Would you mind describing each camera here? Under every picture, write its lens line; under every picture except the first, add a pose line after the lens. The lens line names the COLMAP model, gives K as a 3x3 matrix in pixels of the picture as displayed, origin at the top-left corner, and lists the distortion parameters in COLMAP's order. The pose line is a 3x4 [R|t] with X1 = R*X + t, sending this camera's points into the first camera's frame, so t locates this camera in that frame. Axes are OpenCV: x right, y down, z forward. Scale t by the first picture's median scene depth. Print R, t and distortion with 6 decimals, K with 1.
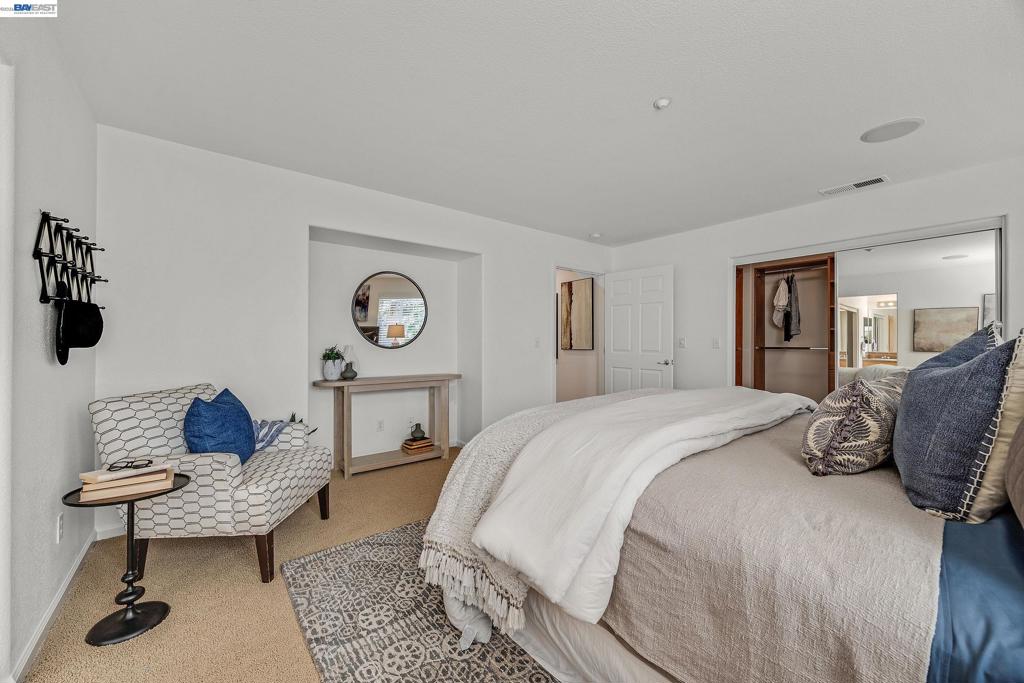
lens RADIAL K [[390.7, 0, 516.0], [0, 390.7, 342.0], [0, 0, 1]] dist [-0.002799, -0.000226]
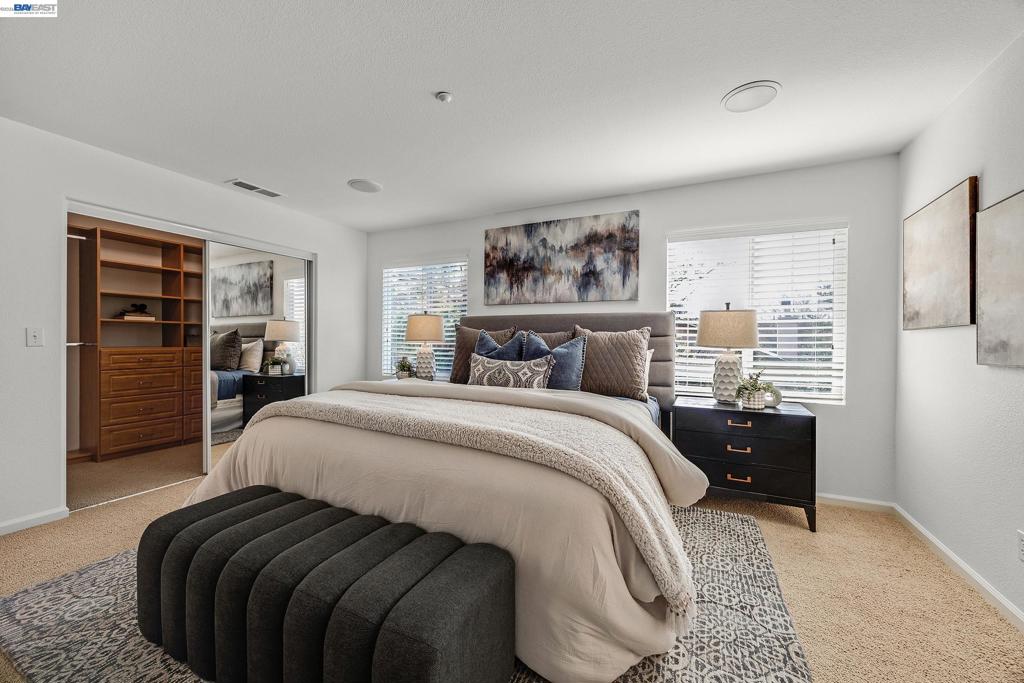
lens RADIAL K [[390.7, 0, 513.5], [0, 390.7, 341.0], [0, 0, 1]] dist [-0.002799, -0.000226]
pose [[-0.431095, -0.006483, 0.902283, -0.874163], [-0.006650, 0.999970, 0.004008, 0.008479], [-0.902282, -0.004273, -0.431125, 1.839070]]
